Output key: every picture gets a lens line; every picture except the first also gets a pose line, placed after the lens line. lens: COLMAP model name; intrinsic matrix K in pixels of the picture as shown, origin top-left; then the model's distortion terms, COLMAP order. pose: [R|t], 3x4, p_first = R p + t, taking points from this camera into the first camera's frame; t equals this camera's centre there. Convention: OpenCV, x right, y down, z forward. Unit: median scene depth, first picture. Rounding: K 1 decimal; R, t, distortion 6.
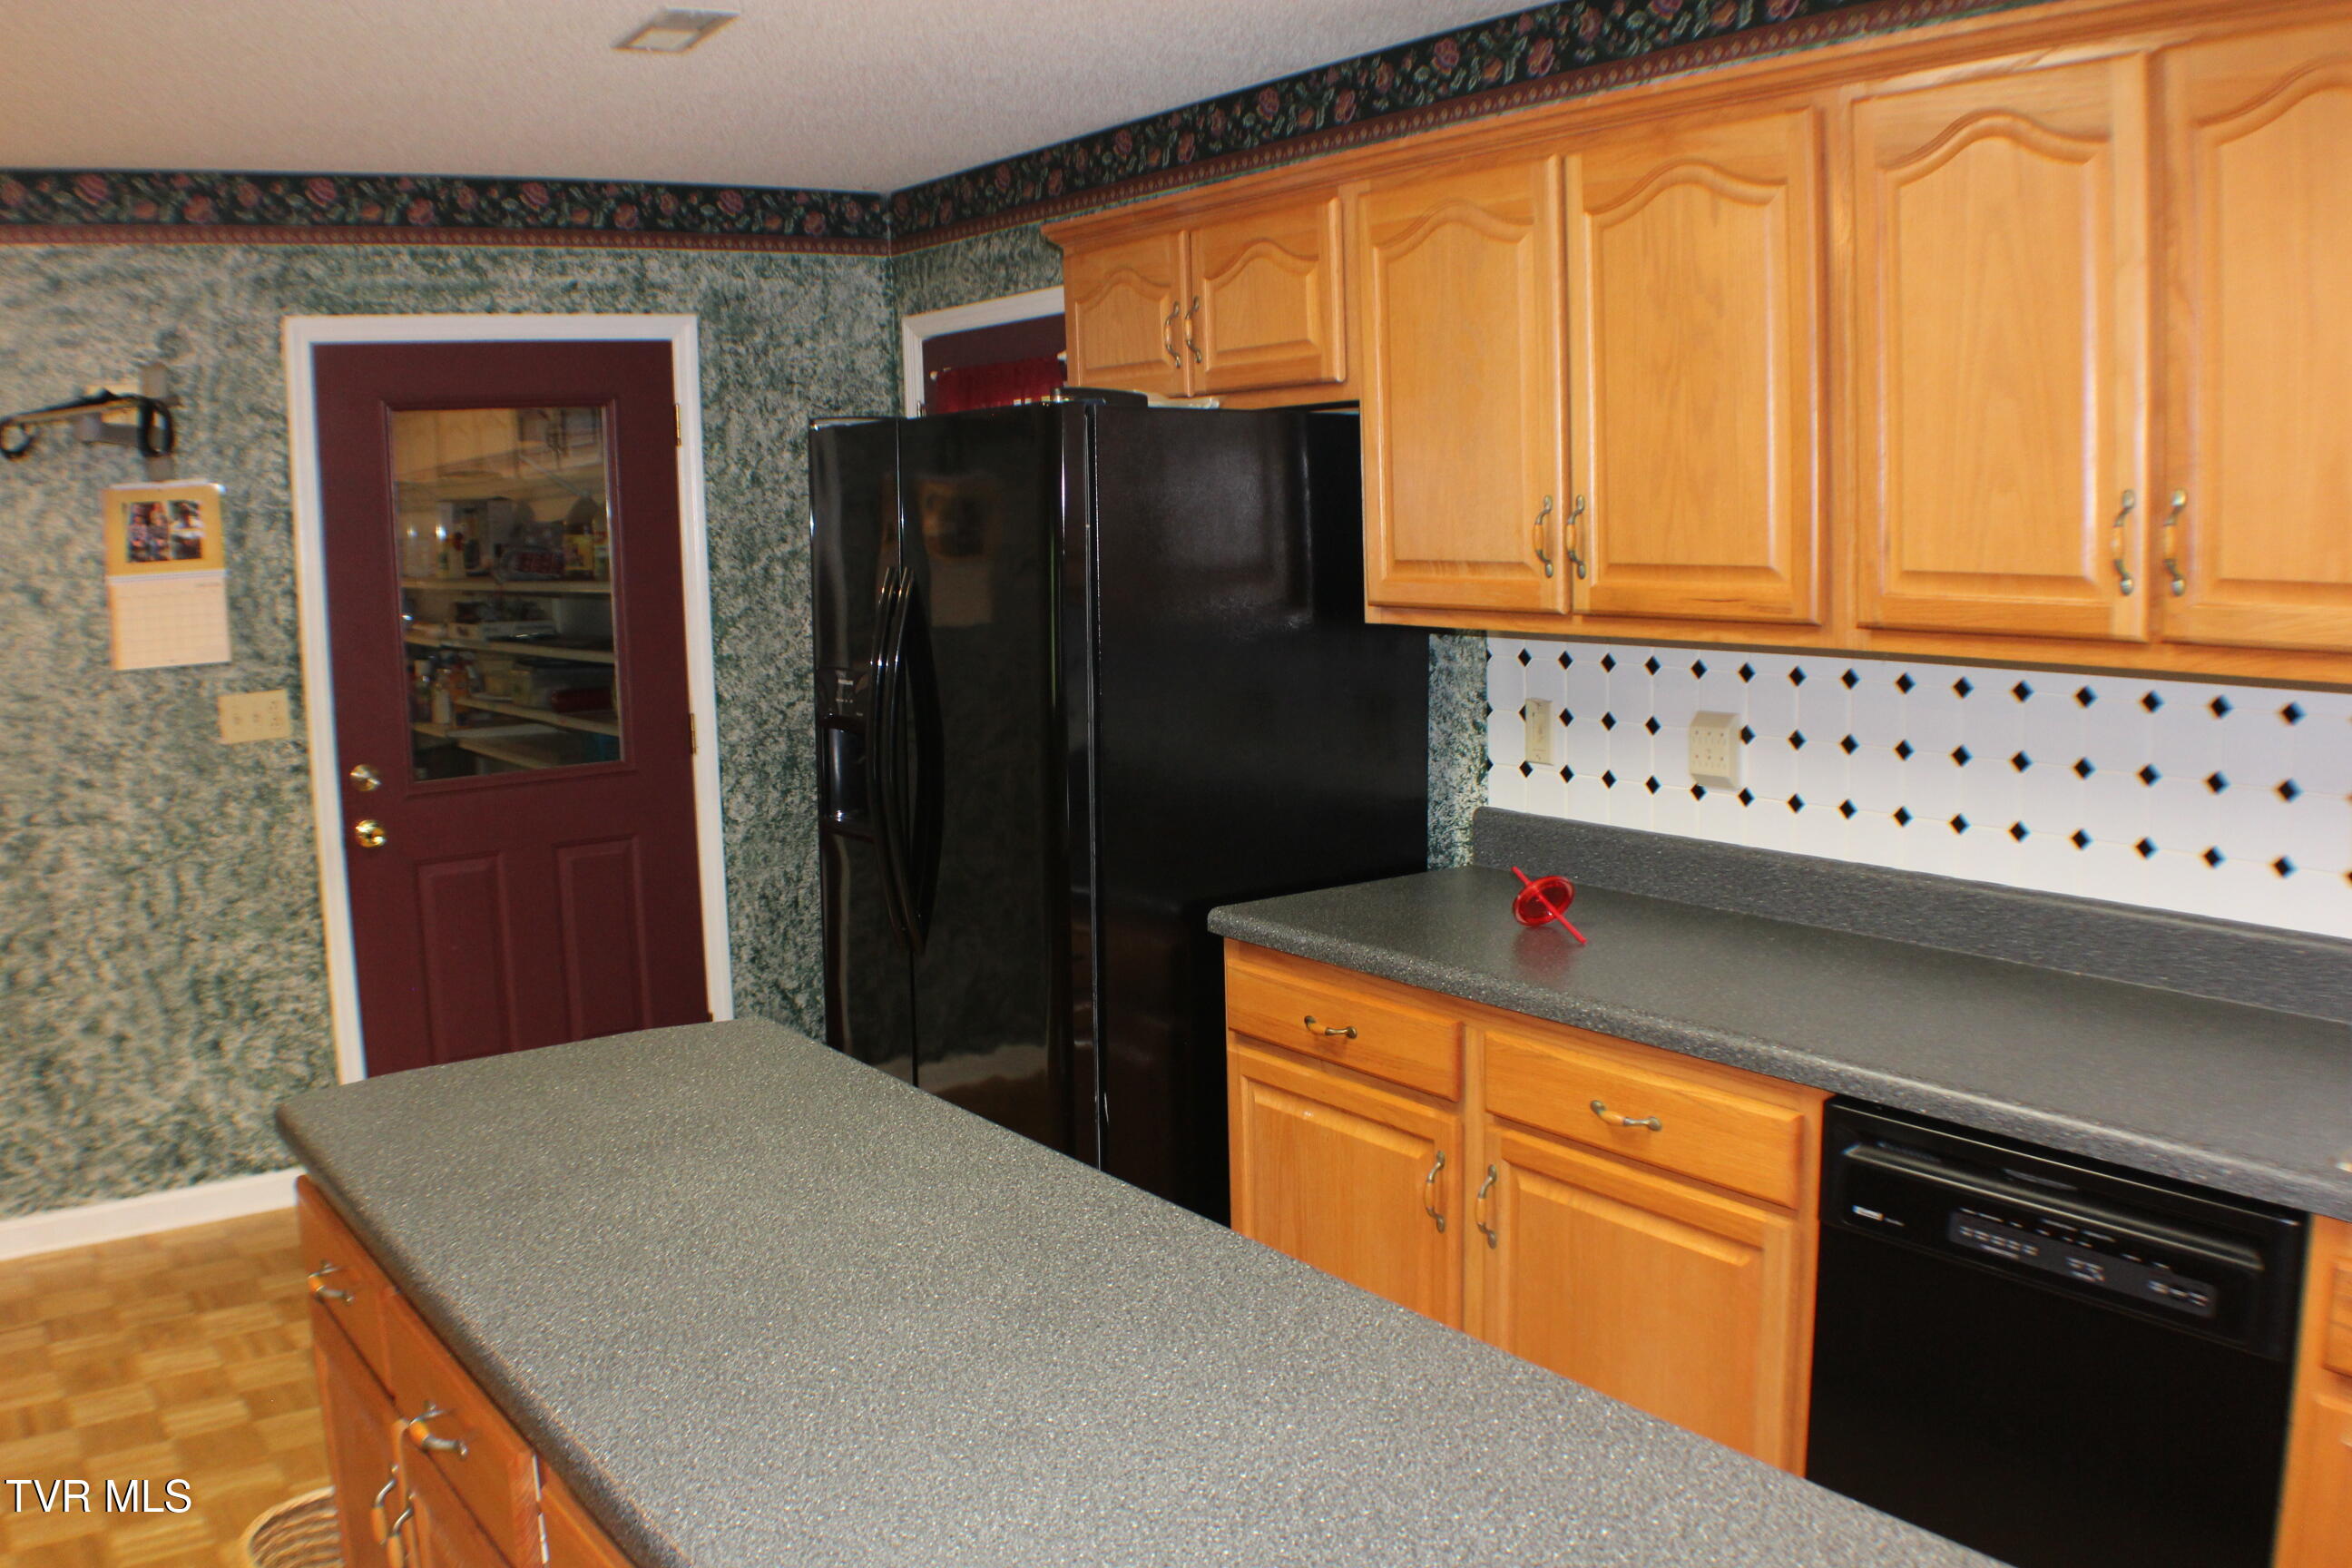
lens RADIAL K [[2043.0, 0, 1176.0], [0, 2043.0, 784.0], [0, 0, 1]] dist [-0.185992, 0.027920]
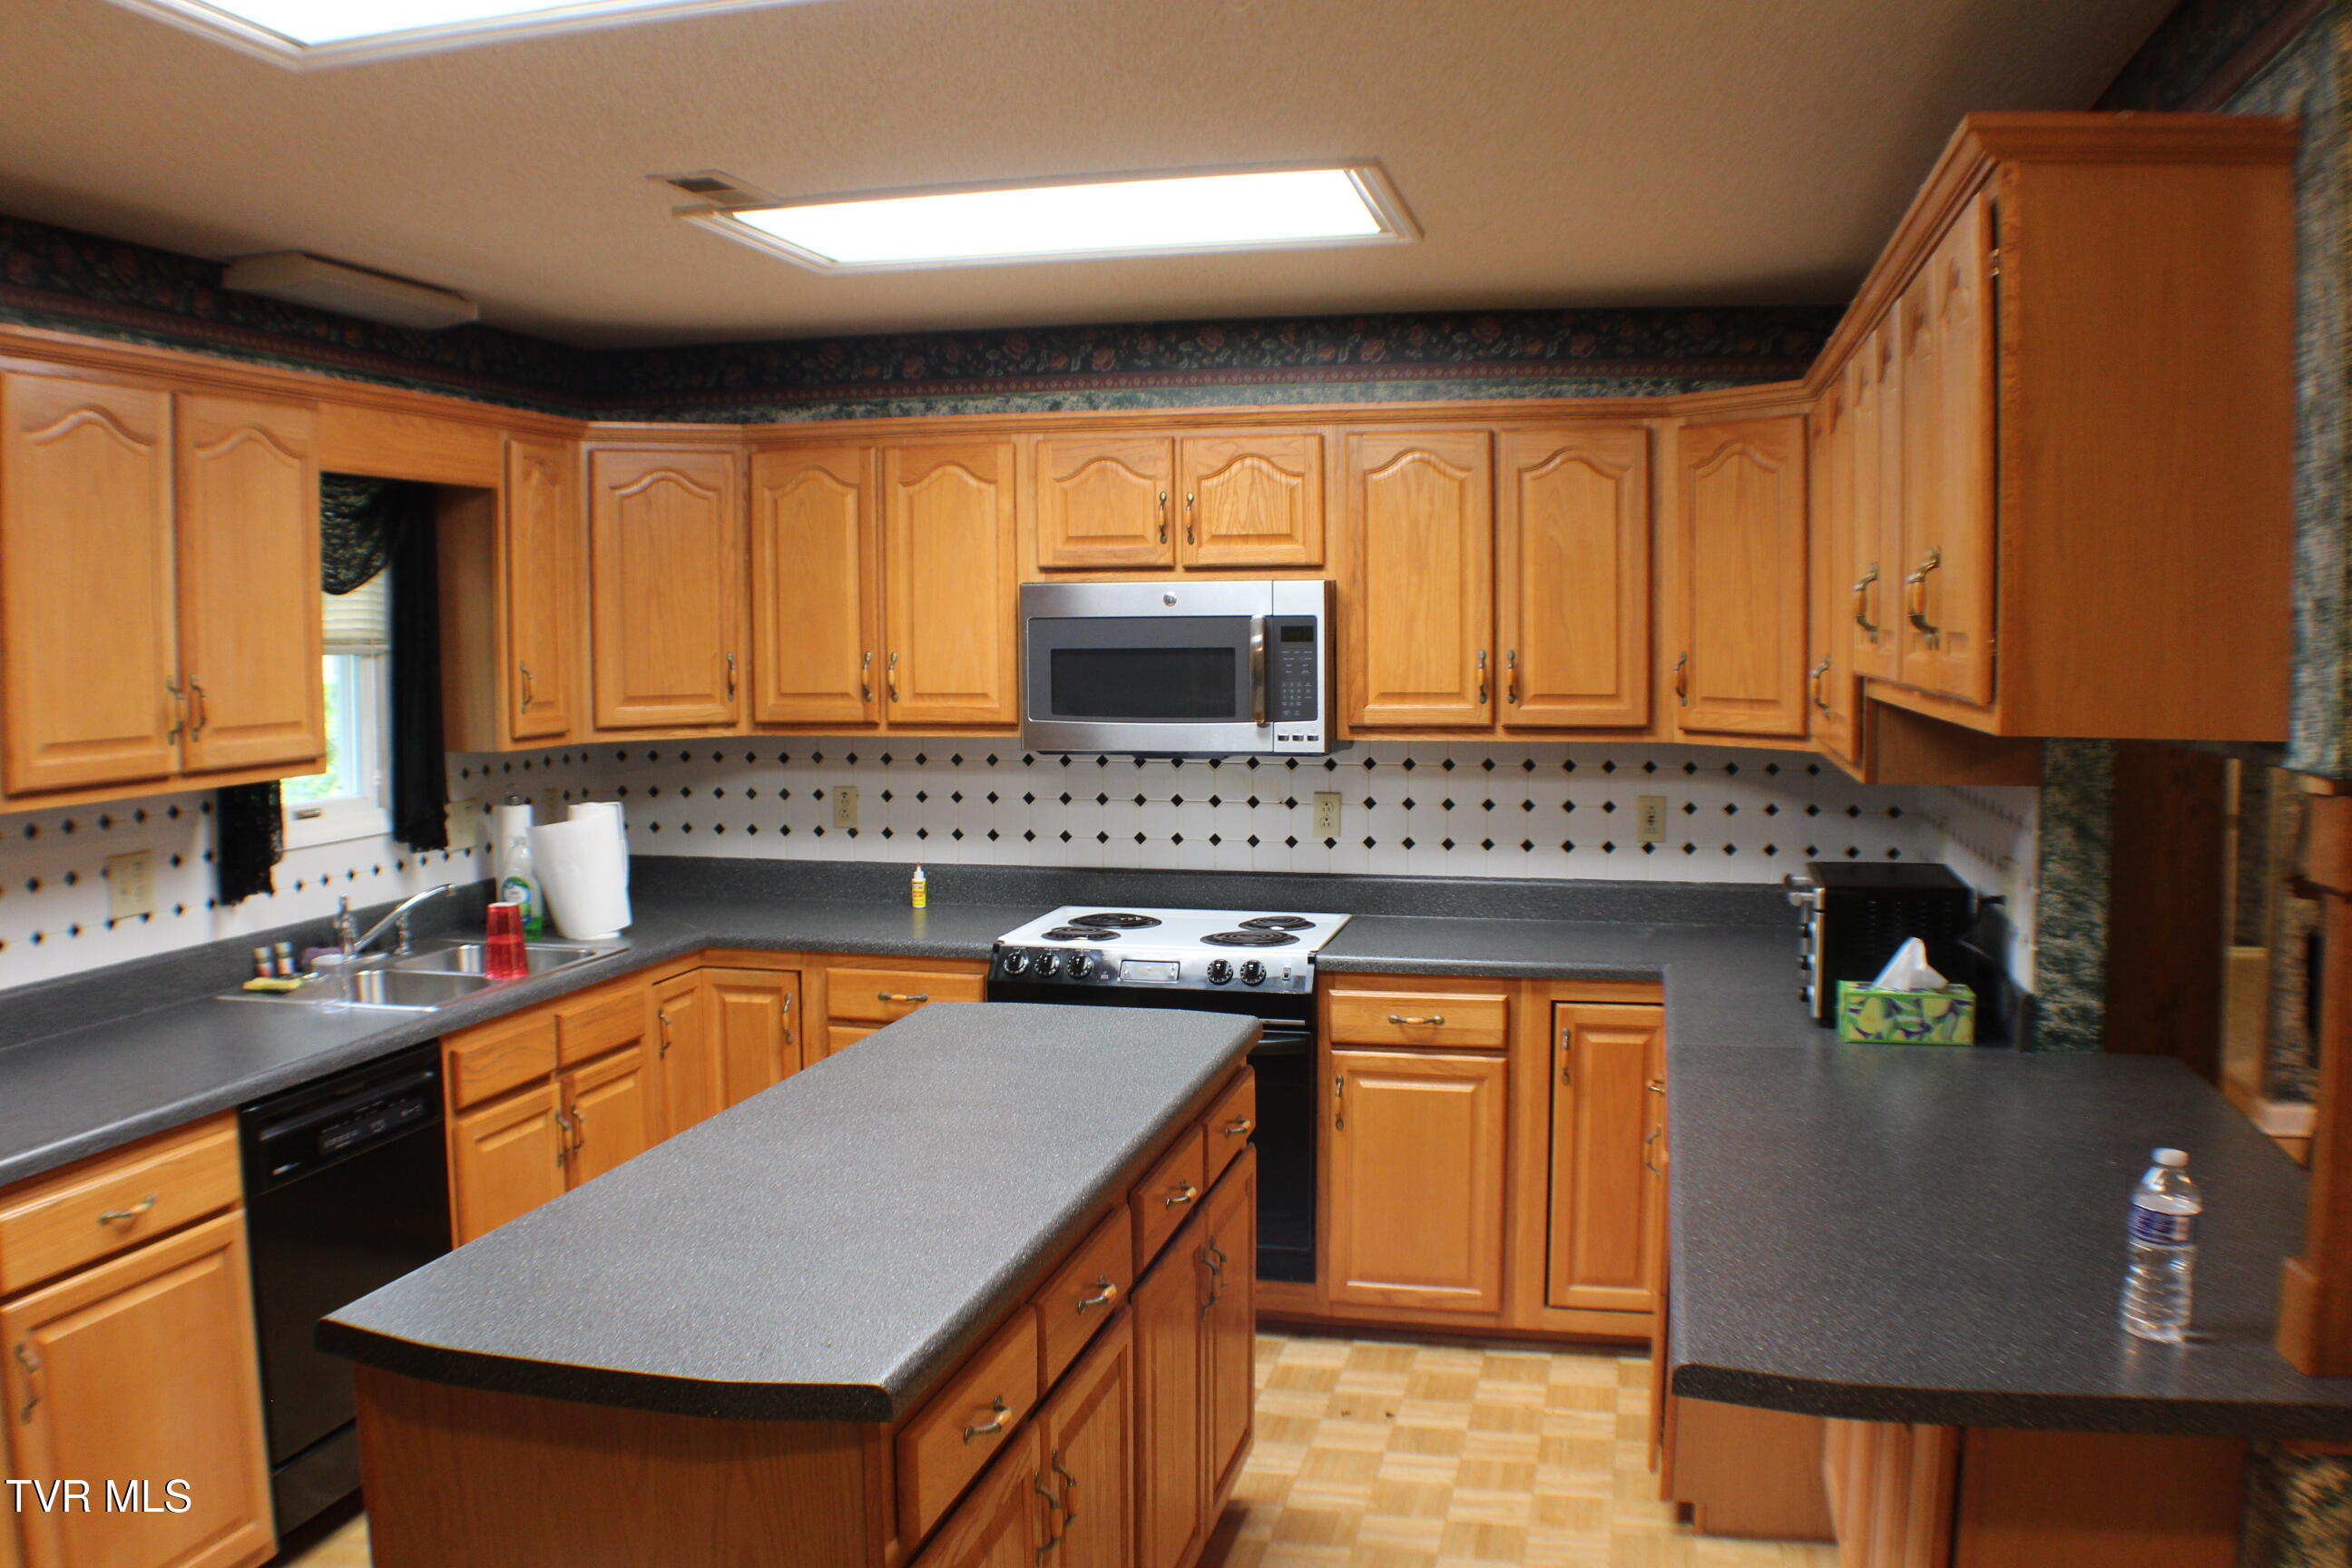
lens RADIAL K [[2043.0, 0, 1176.0], [0, 2043.0, 784.0], [0, 0, 1]] dist [-0.185992, 0.027920]
pose [[-0.667078, -0.024320, 0.744591, -1.211904], [0.132792, 0.979580, 0.150964, -0.199340], [-0.733057, 0.199580, -0.650227, 1.482877]]
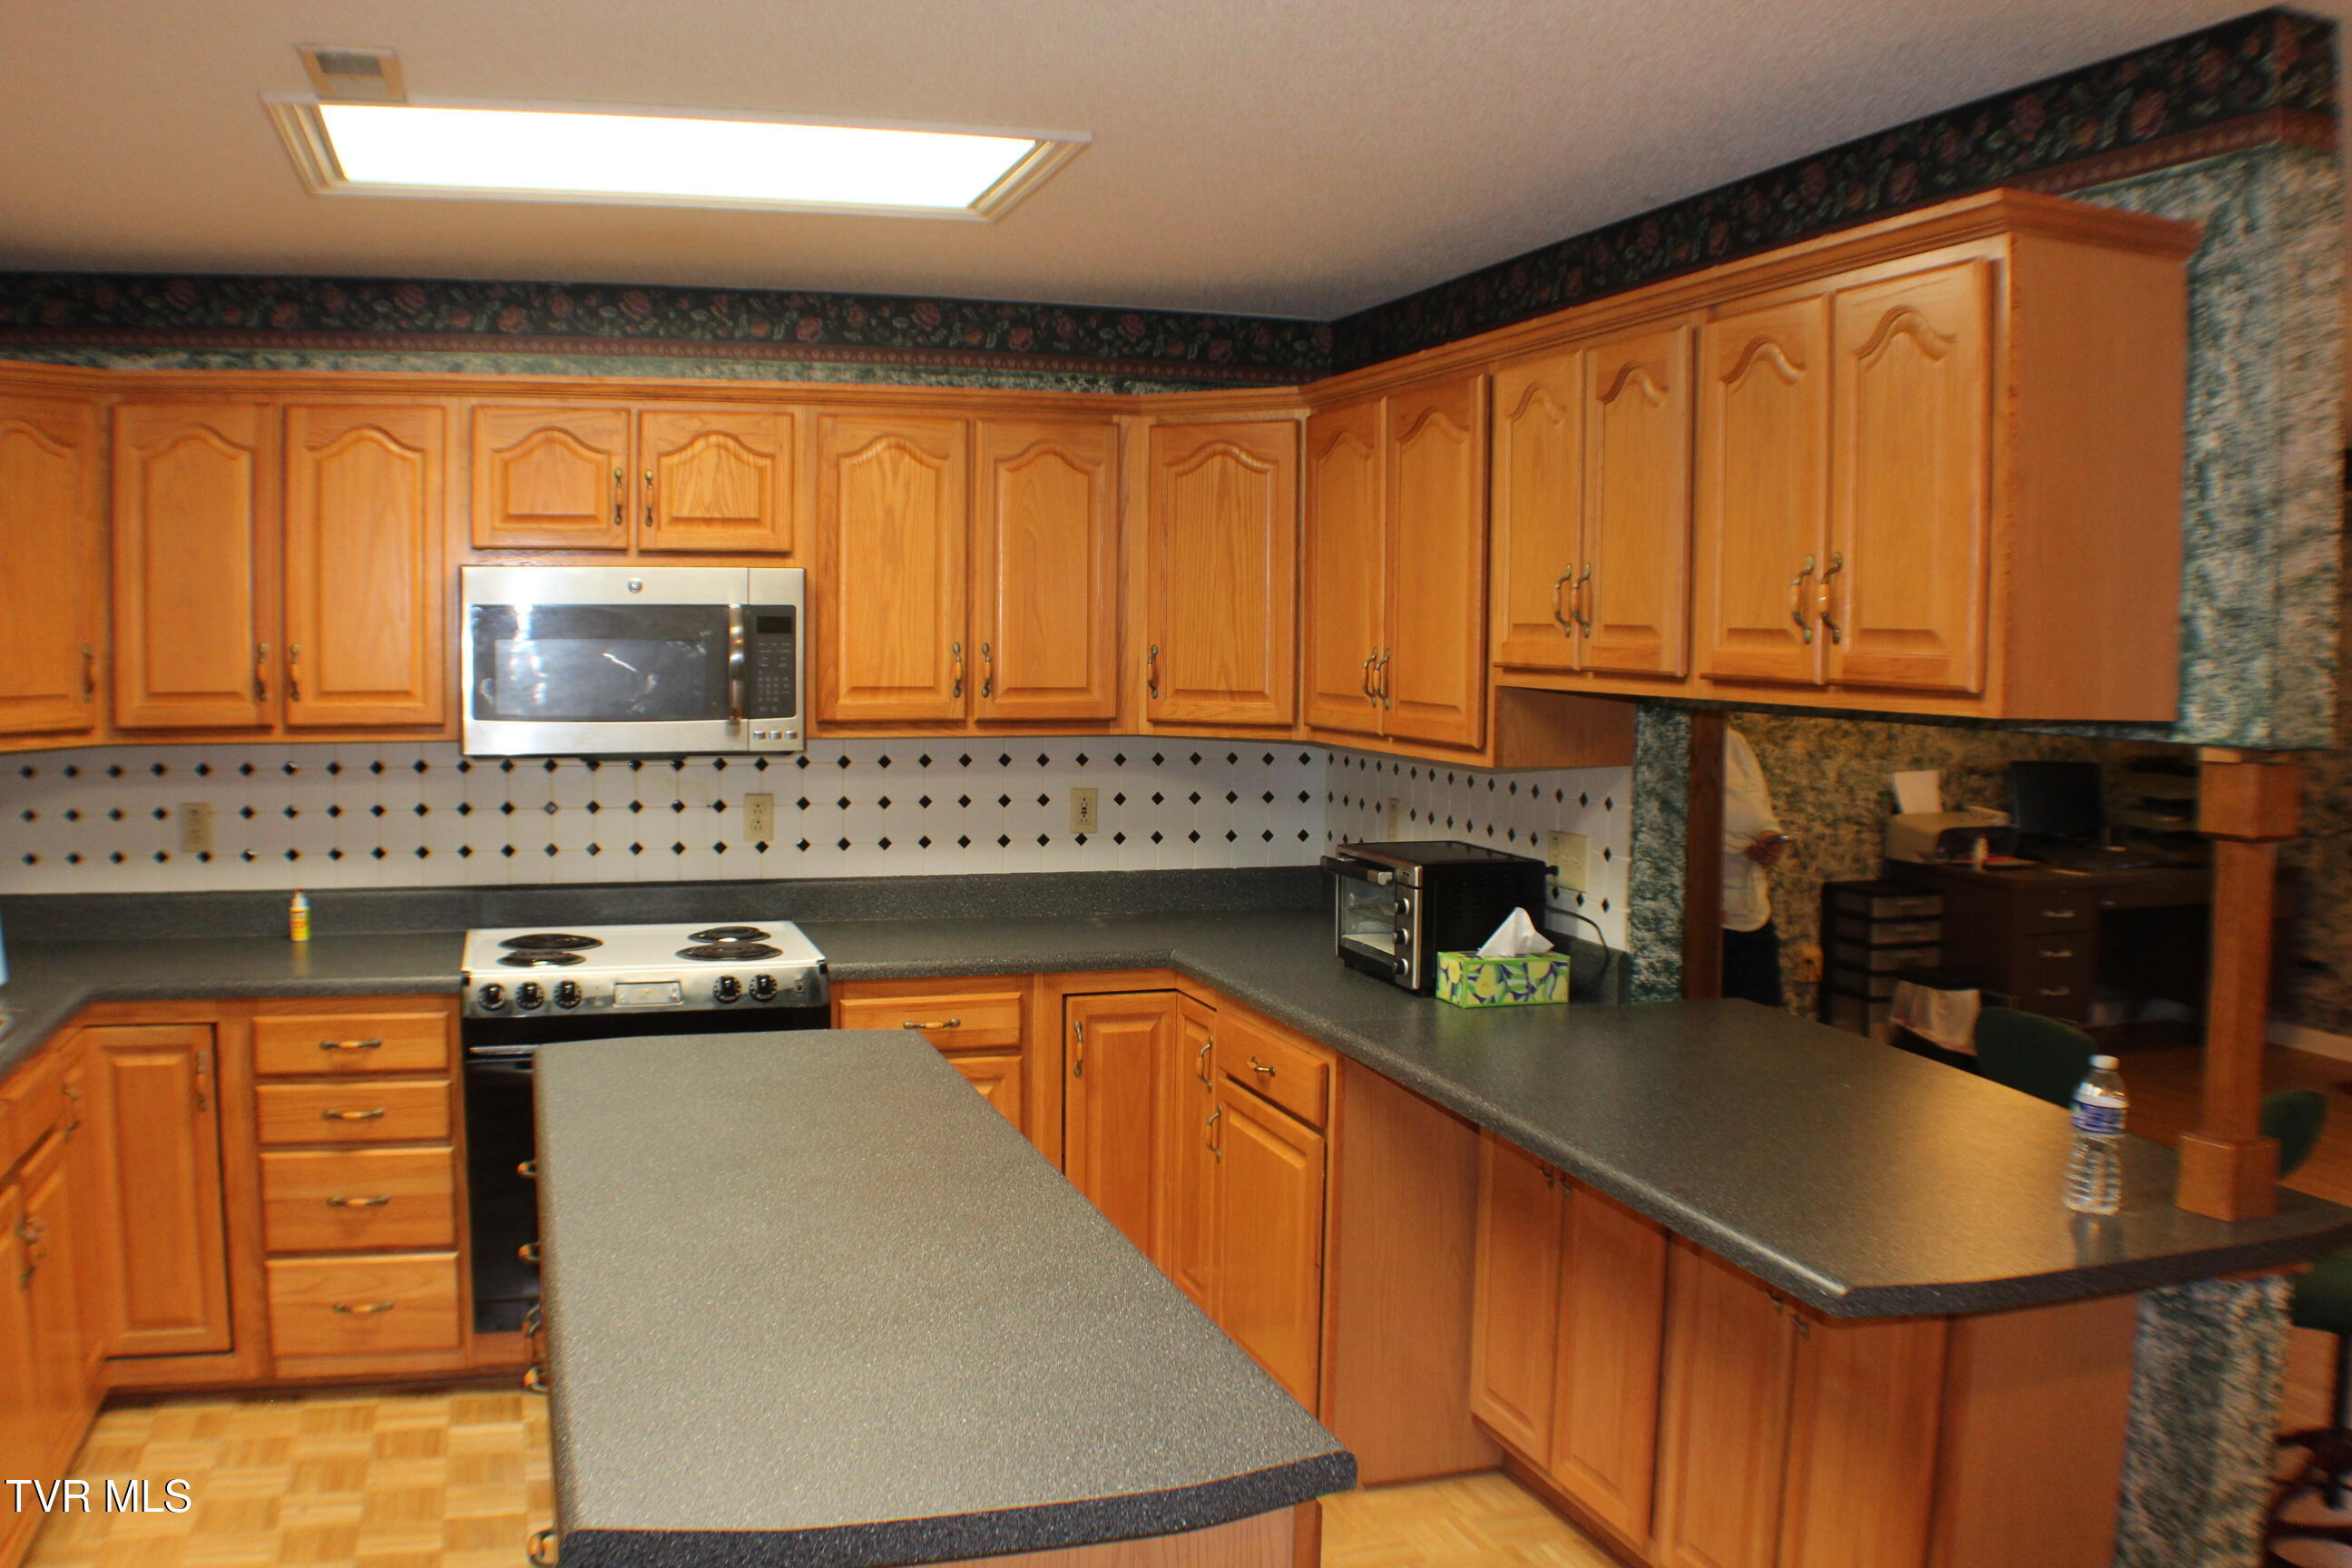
lens RADIAL K [[2043.0, 0, 1176.0], [0, 2043.0, 784.0], [0, 0, 1]] dist [-0.185992, 0.027920]
pose [[-0.955700, -0.002065, 0.294335, -0.863808], [0.061041, 0.976846, 0.205053, -0.229322], [-0.287943, 0.213936, -0.933445, 1.655099]]
